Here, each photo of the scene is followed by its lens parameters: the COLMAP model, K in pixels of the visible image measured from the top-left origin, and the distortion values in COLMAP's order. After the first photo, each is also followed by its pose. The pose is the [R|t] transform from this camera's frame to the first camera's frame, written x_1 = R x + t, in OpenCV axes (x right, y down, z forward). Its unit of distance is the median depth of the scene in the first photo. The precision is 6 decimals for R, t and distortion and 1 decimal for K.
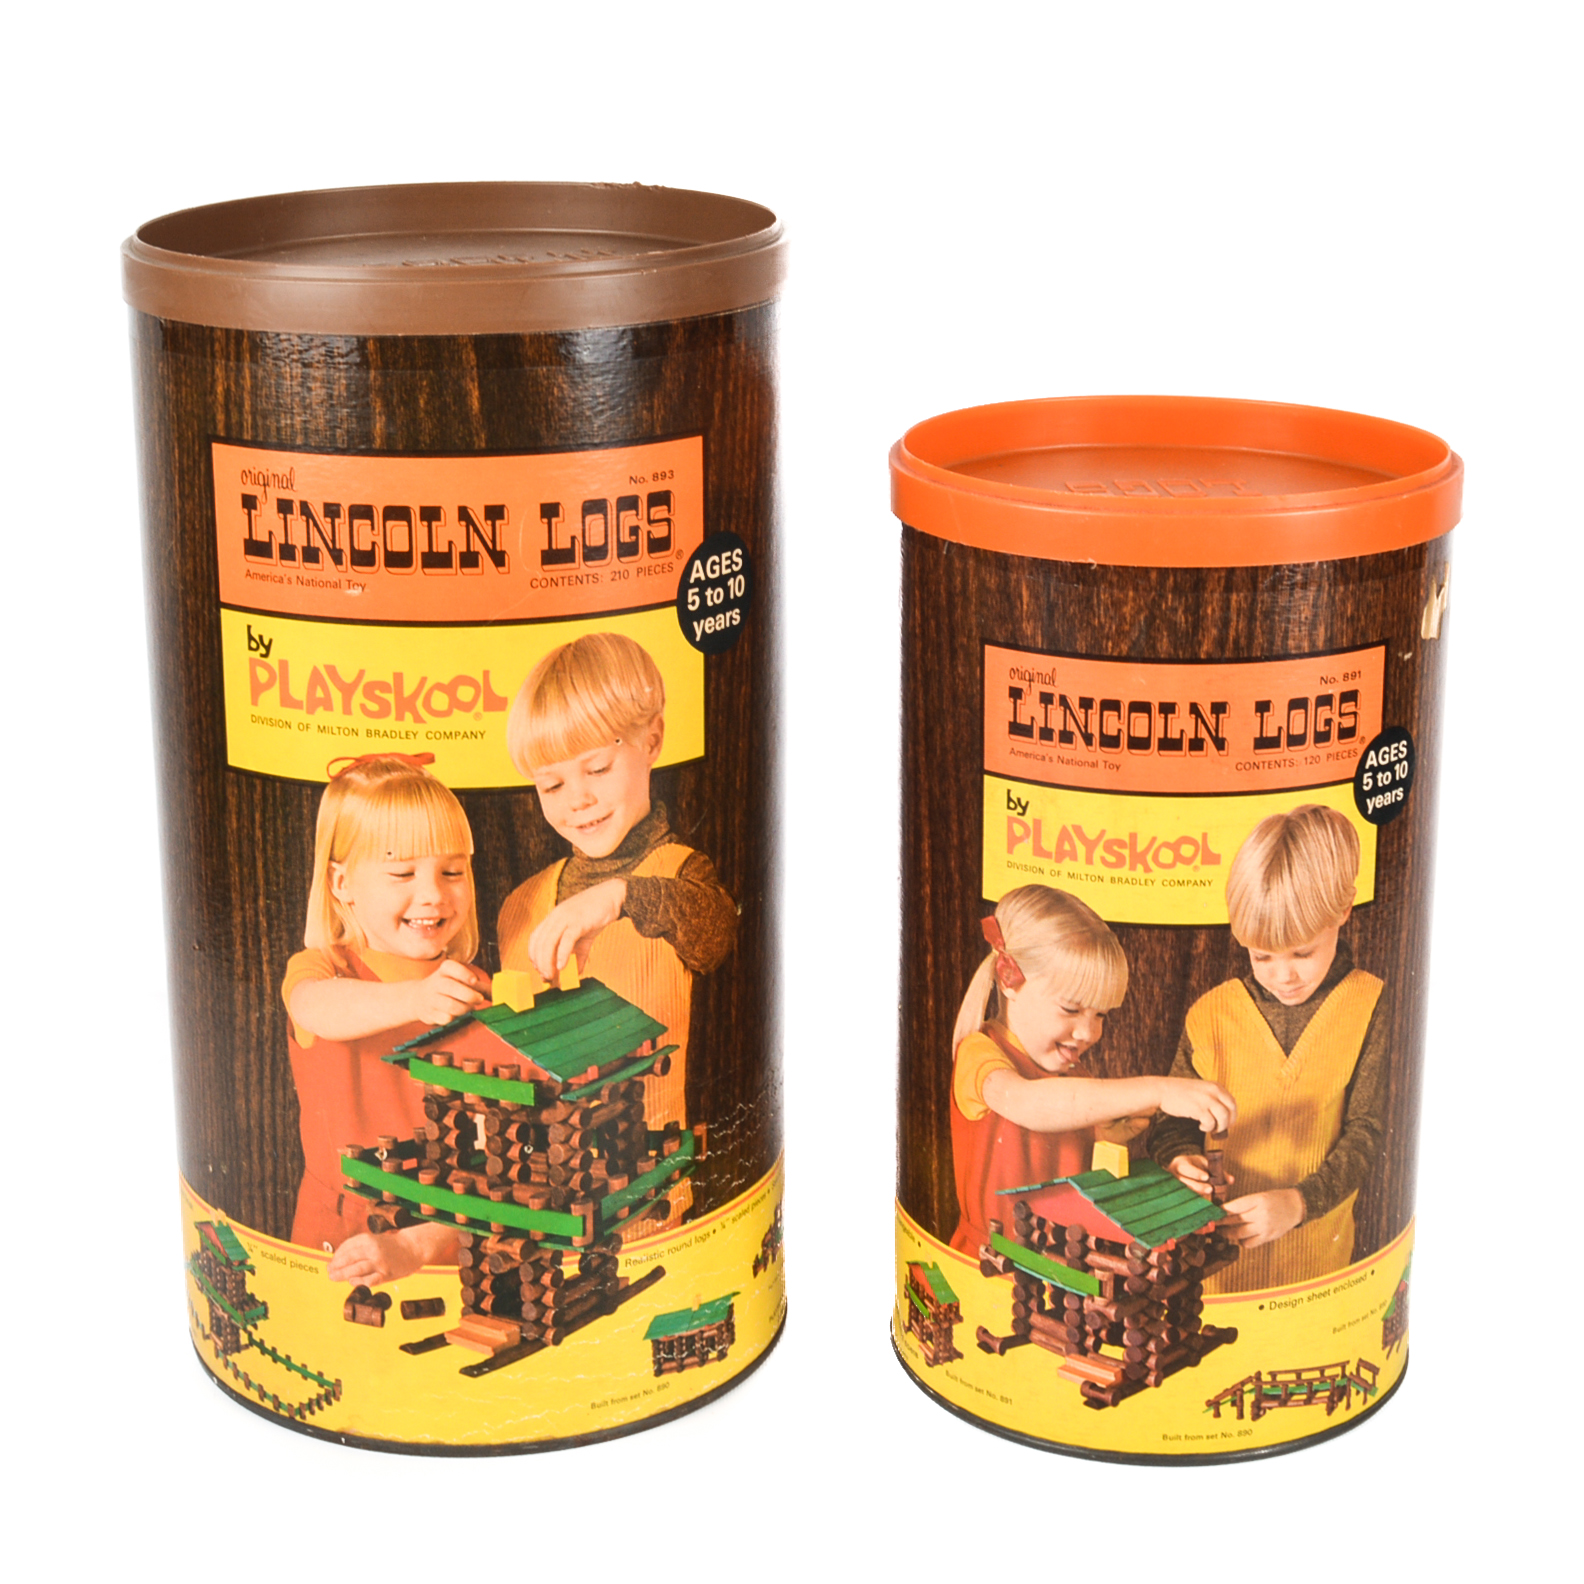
lens RADIAL K [[2316.4, 0, 792.0], [0, 2316.4, 792.0], [0, 0, 1]] dist [-0.026122, -0.043521]
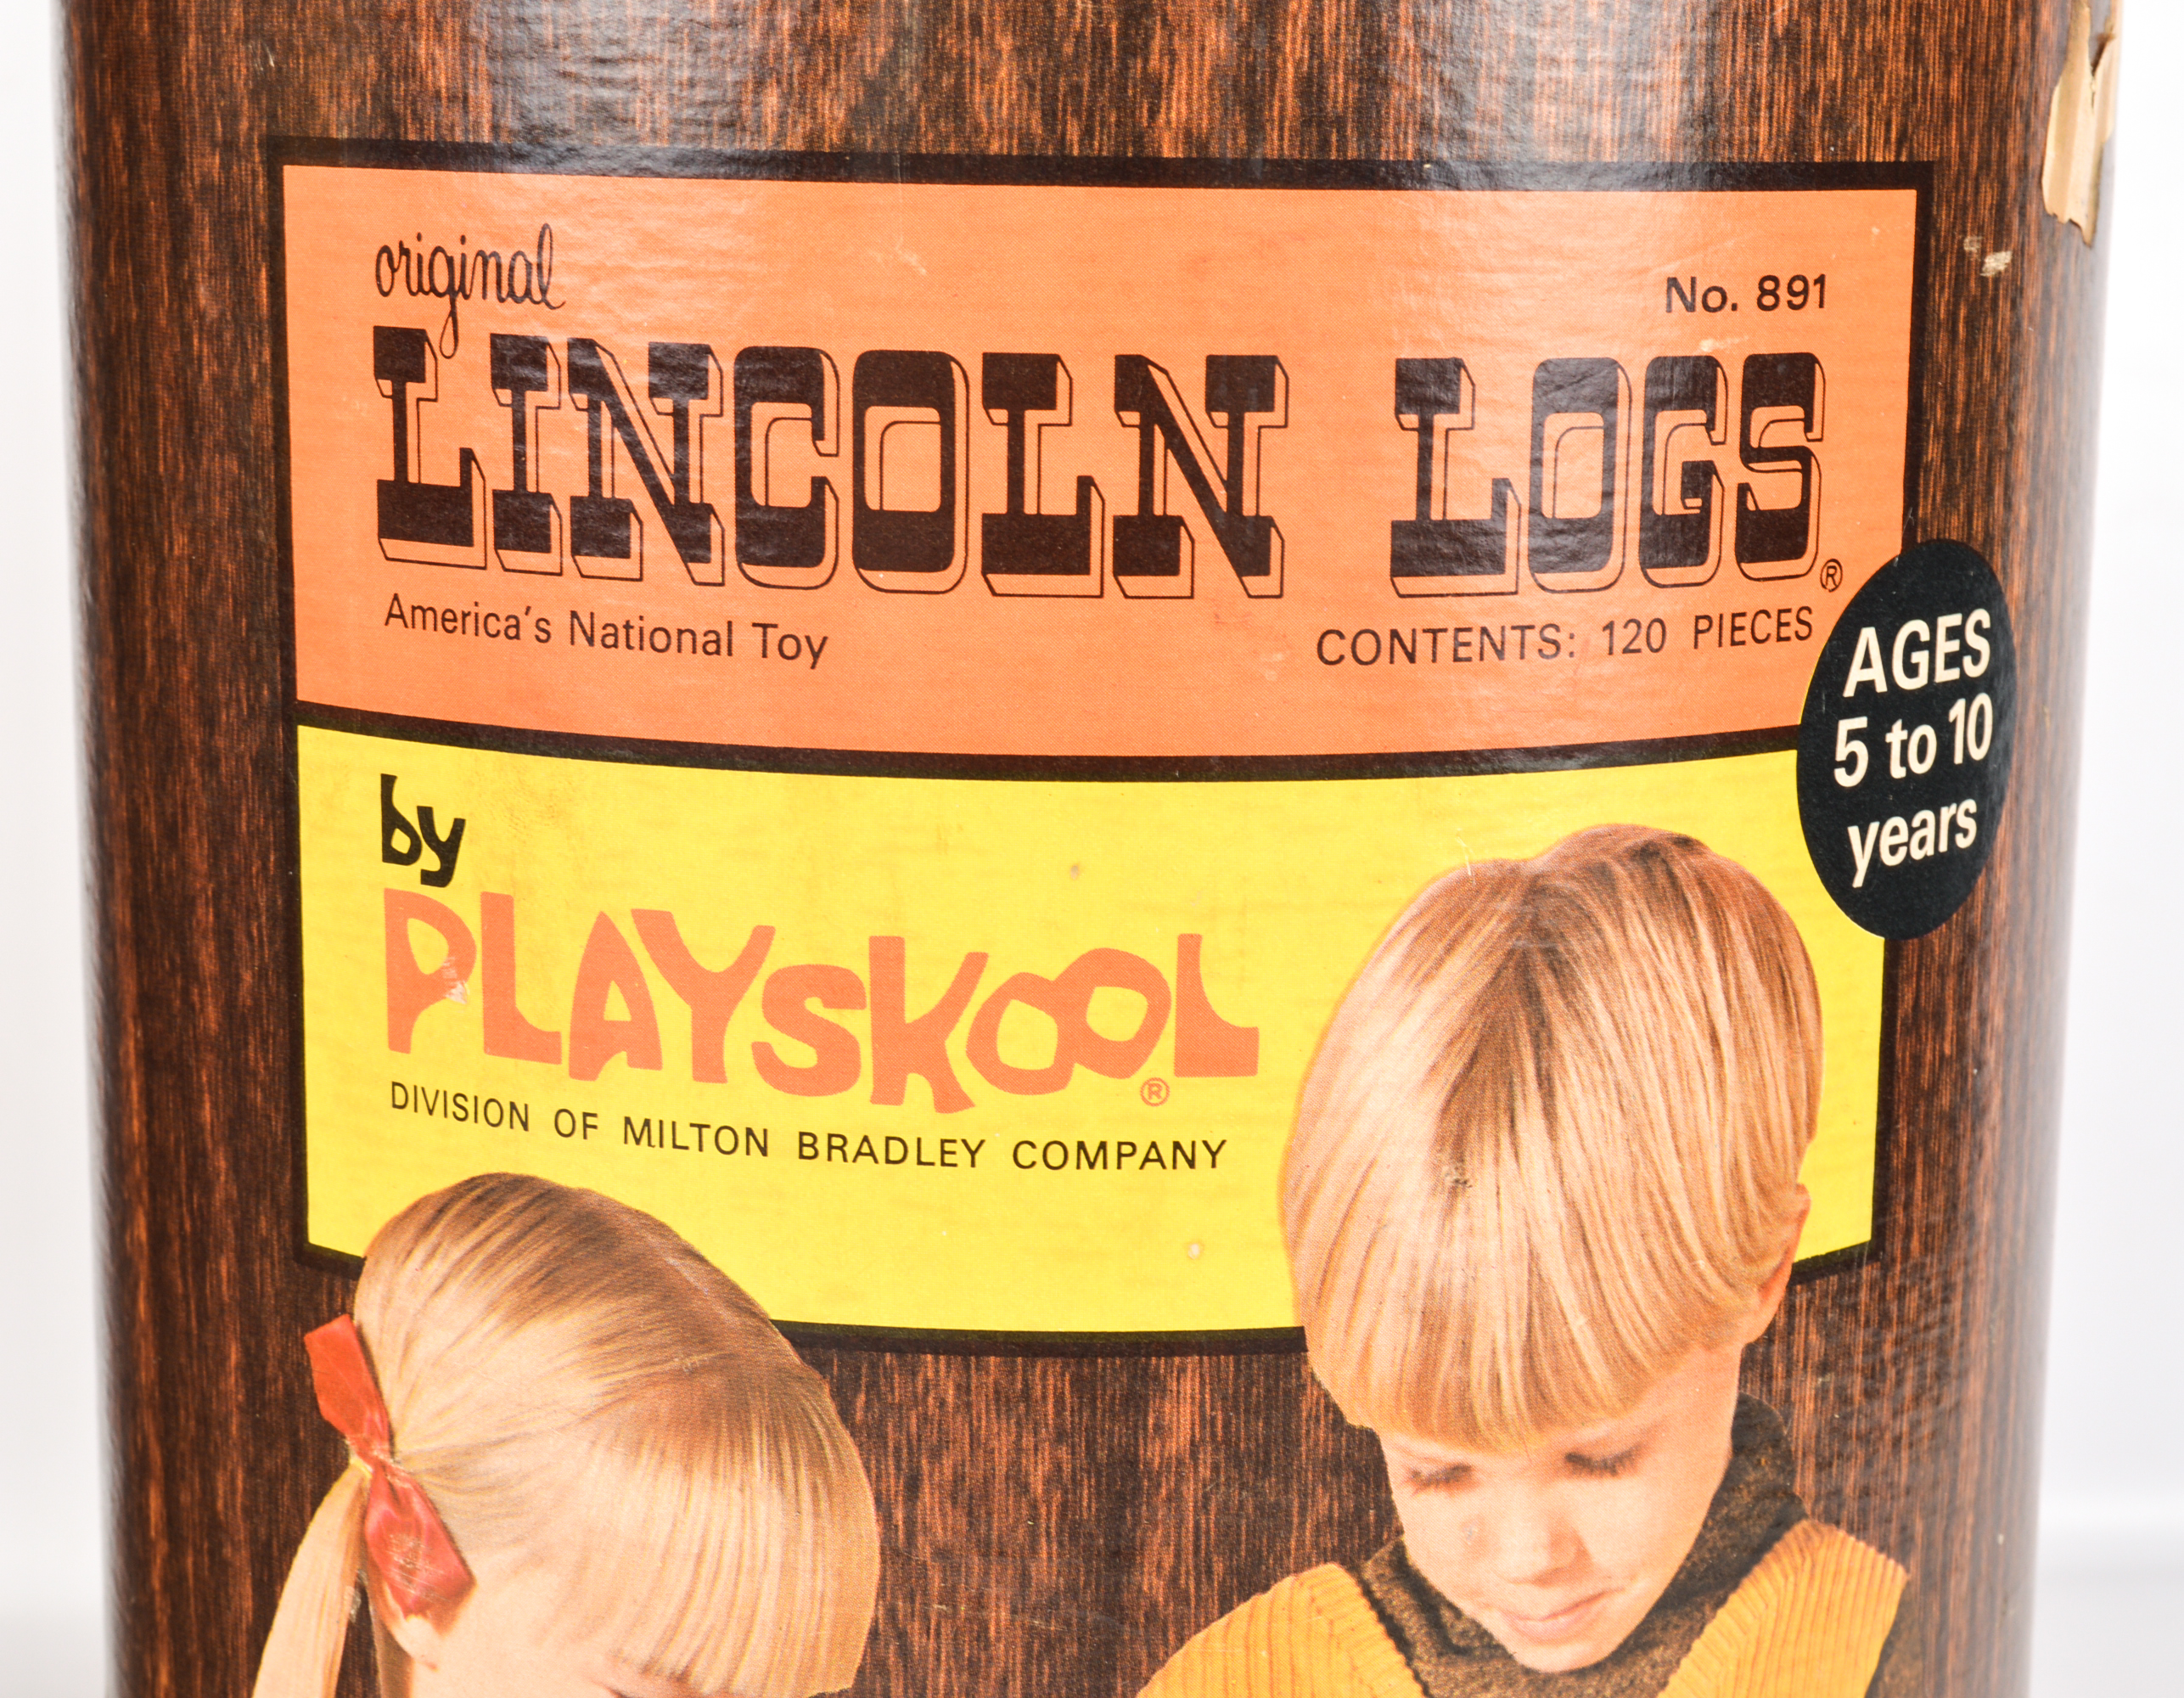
lens RADIAL K [[4490.8, 0, 1092.0], [0, 4490.8, 849.0], [0, 0, 1]] dist [-0.007934, 0.094666]
pose [[0.992570, 0.007182, 0.121465, 0.111207], [0.002862, 0.996602, -0.082316, 0.045420], [-0.121643, 0.082052, 0.989177, 0.540933]]
